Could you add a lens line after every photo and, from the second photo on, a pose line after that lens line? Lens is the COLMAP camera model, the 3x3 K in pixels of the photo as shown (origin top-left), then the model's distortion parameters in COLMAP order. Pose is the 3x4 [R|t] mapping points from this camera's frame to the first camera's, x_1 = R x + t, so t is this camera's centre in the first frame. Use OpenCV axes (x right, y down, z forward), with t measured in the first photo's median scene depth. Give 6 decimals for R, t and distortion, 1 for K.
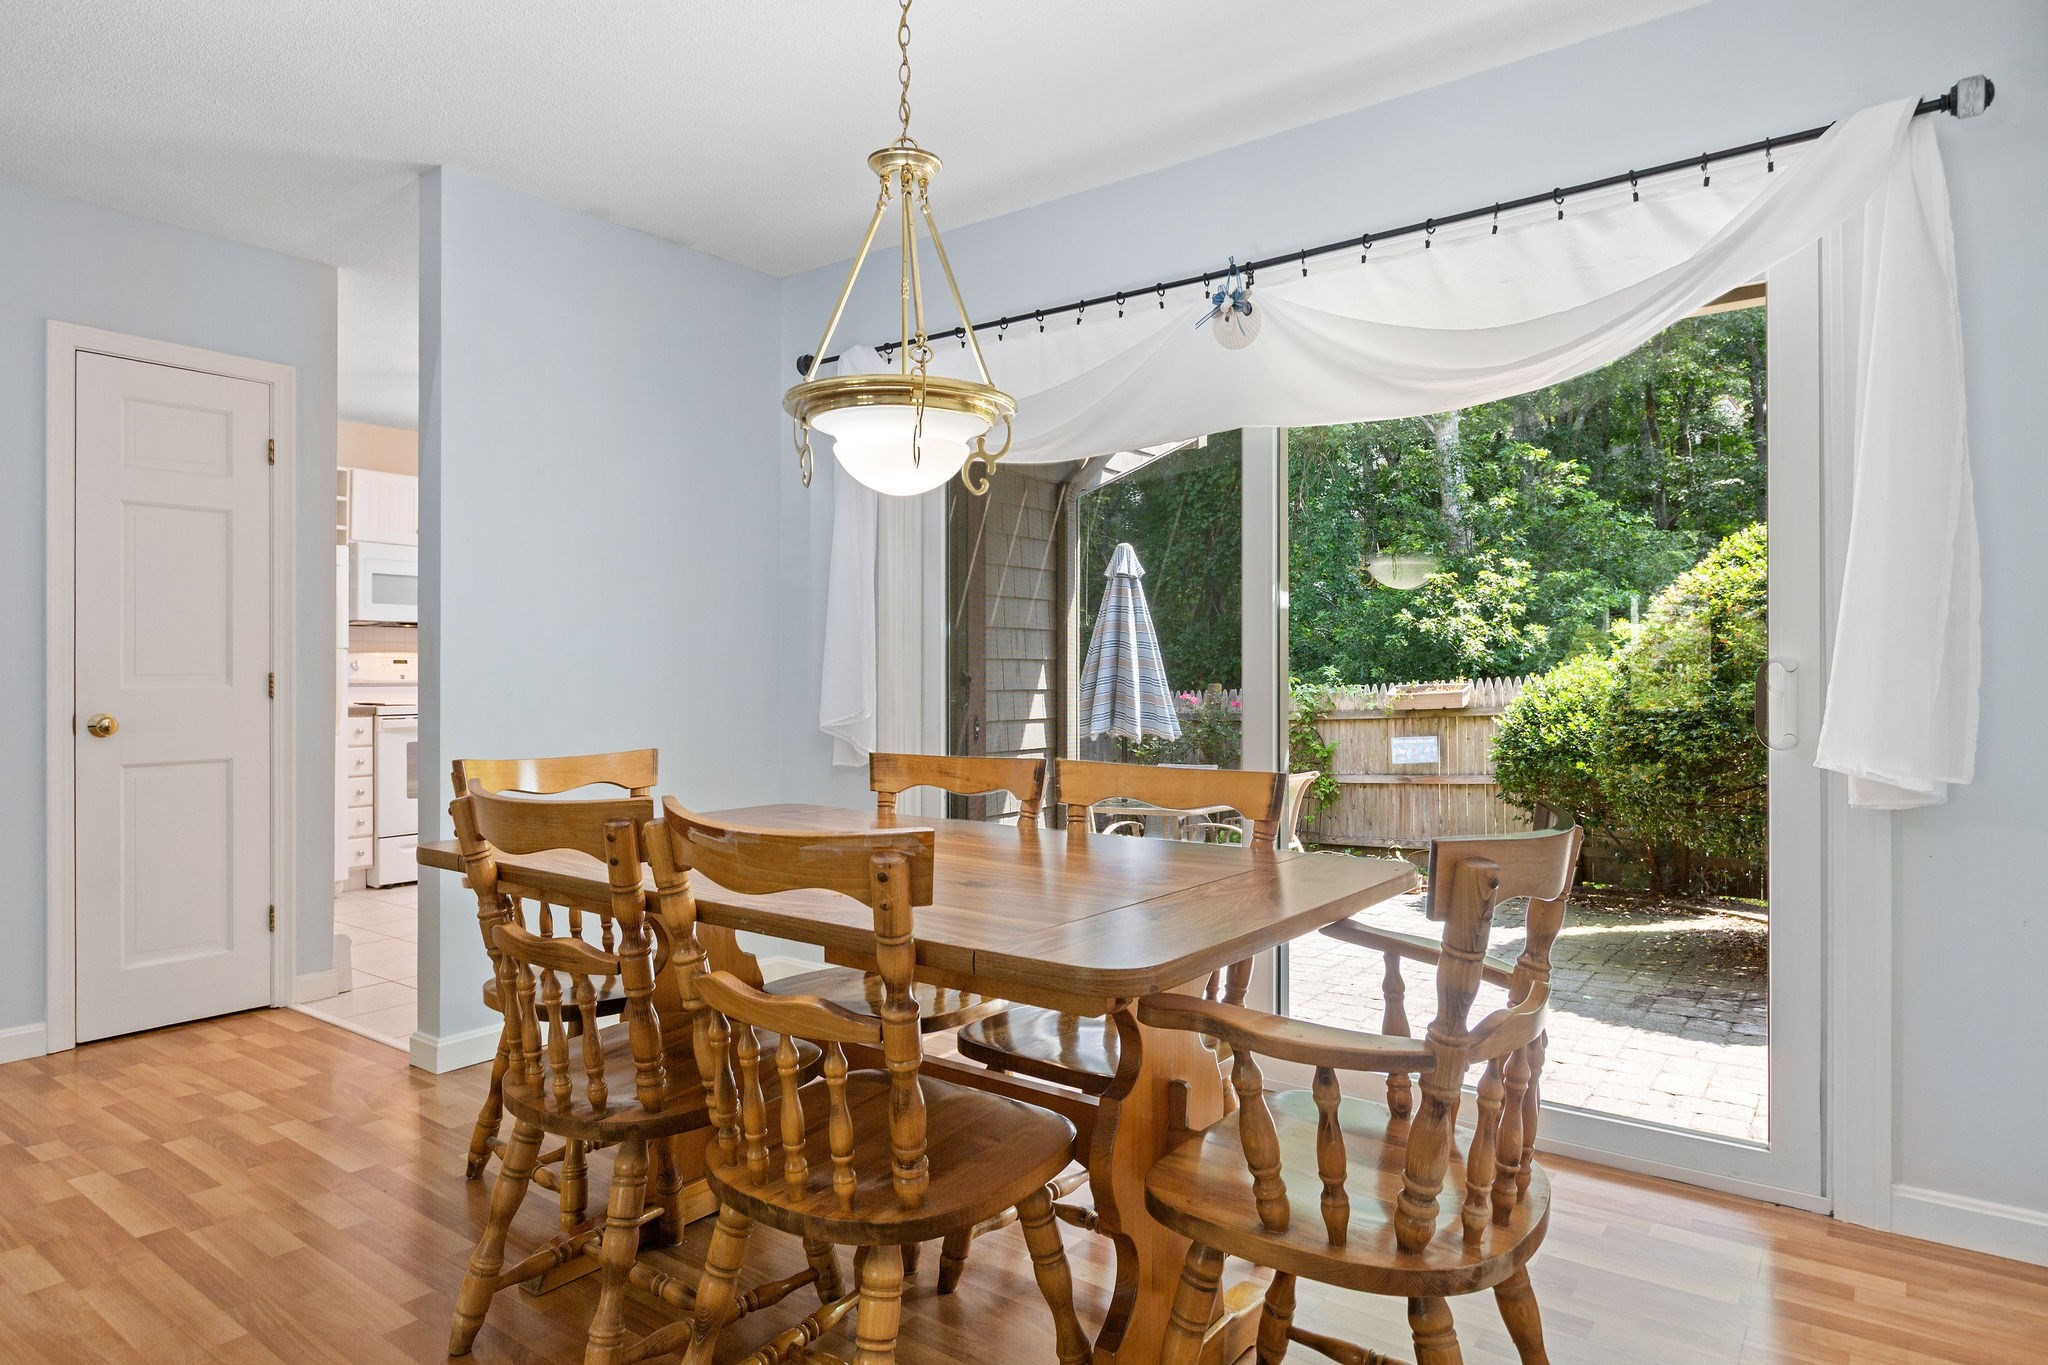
lens RADIAL K [[1226.4, 0, 960.9], [0, 1226.4, 679.1], [0, 0, 1]] dist [0.018567, -0.000657]
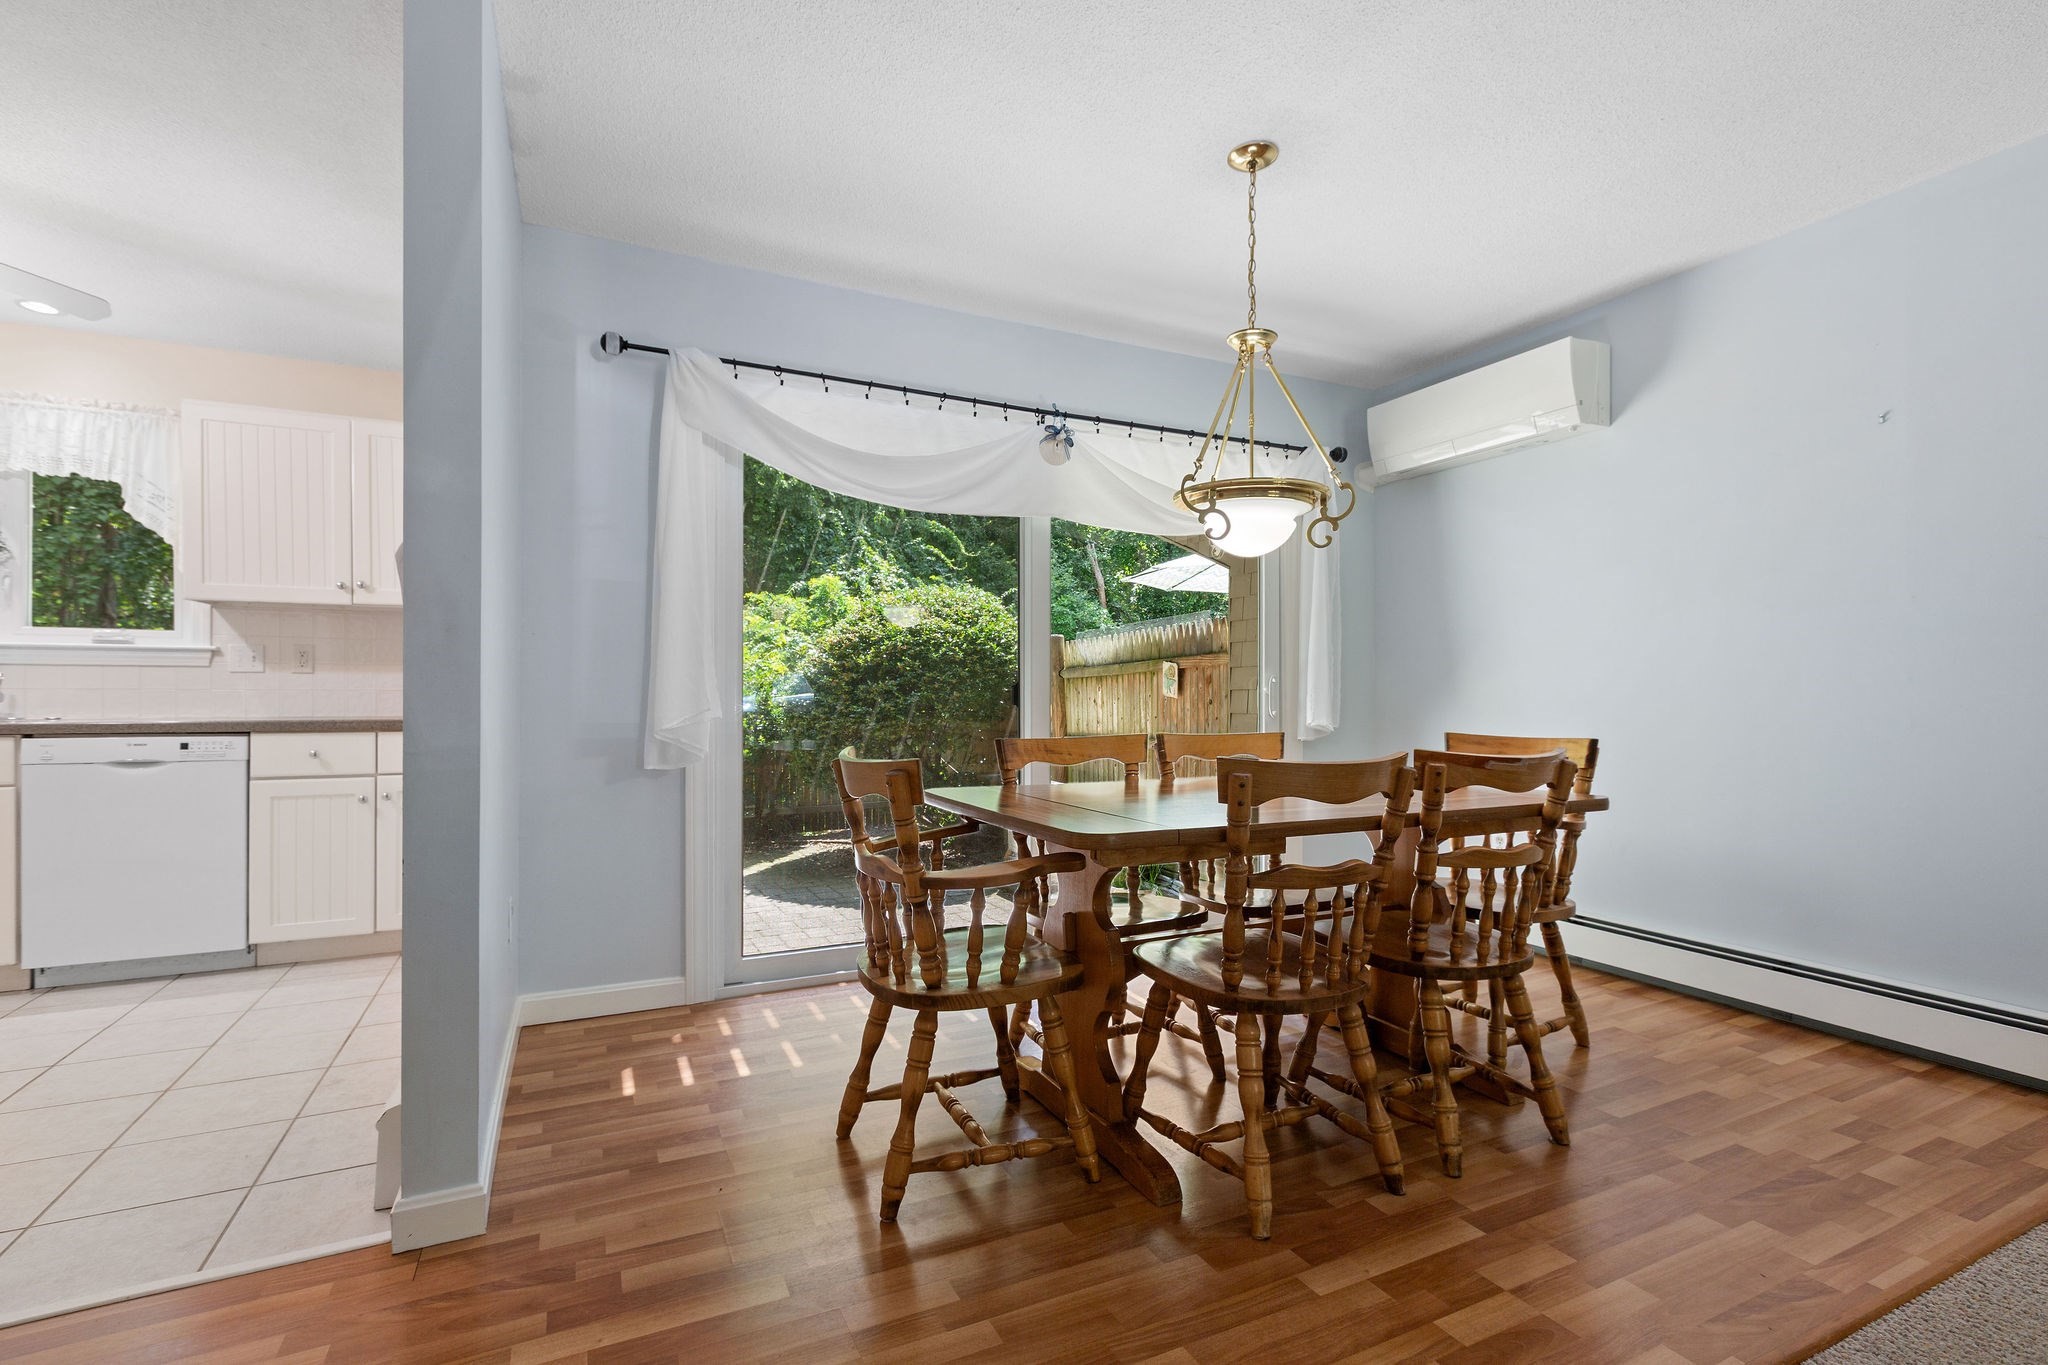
lens RADIAL K [[912.4, 0, 1010.8], [0, 912.4, 690.0], [0, 0, 1]] dist [-0.001198, -0.000879]
pose [[0.419386, 0.003201, 0.907802, -0.930203], [-0.002016, 0.999995, -0.002595, 0.014090], [-0.907806, -0.000742, 0.419390, 0.653150]]
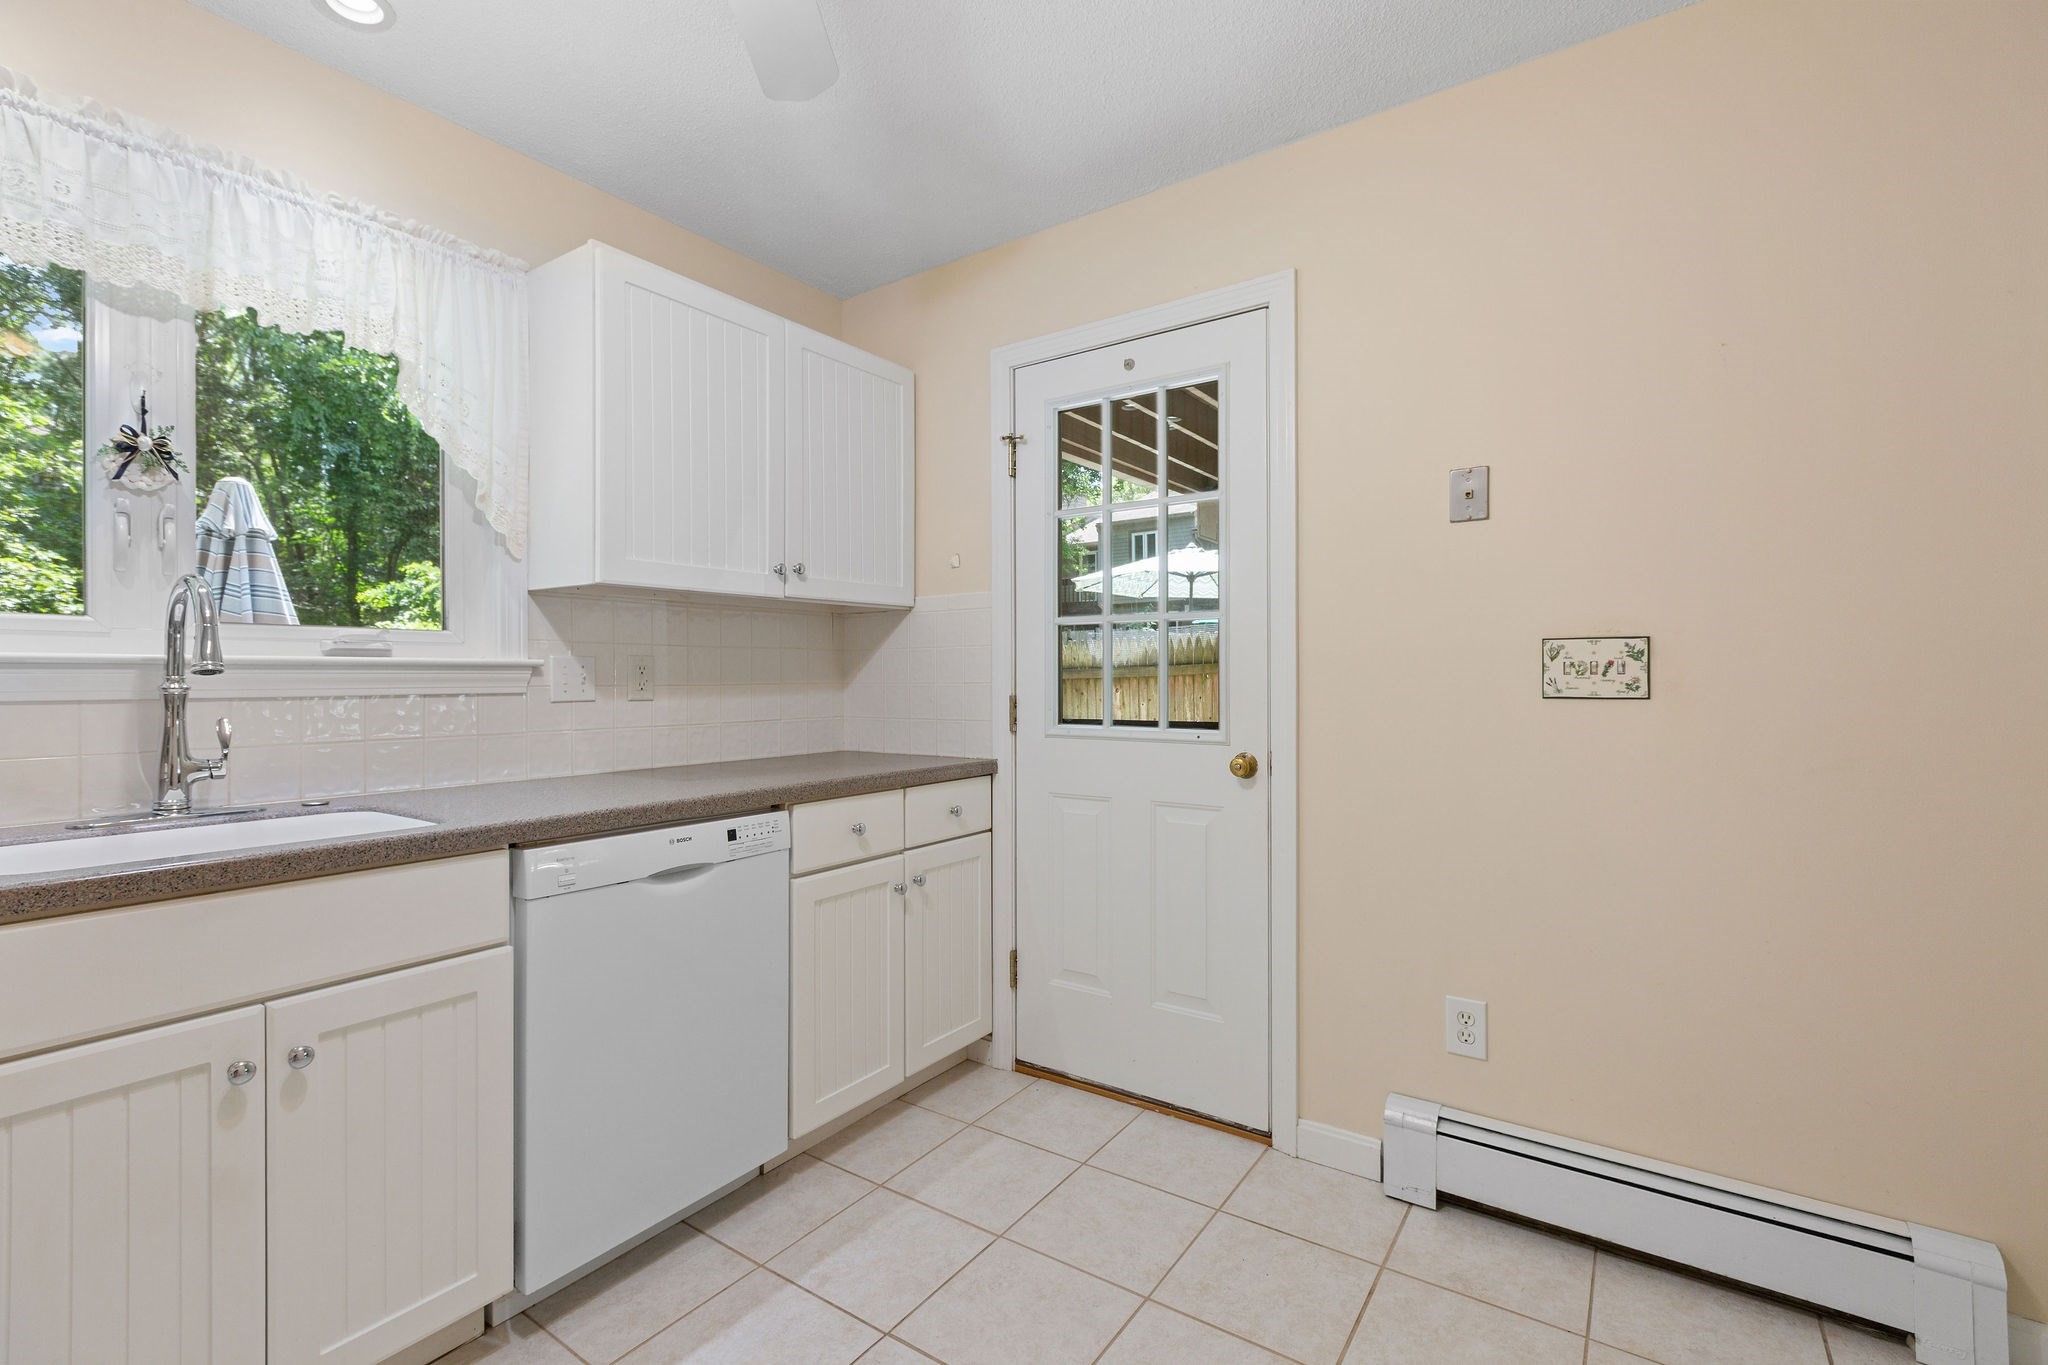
lens RADIAL K [[914.8, 0, 995.8], [0, 914.8, 676.2], [0, 0, 1]] dist [0.001240, 0.000331]
pose [[-0.060198, 0.000073, 0.998186, -1.028954], [0.004180, 0.999991, 0.000179, -0.037074], [-0.998178, 0.004183, -0.060198, 1.975607]]
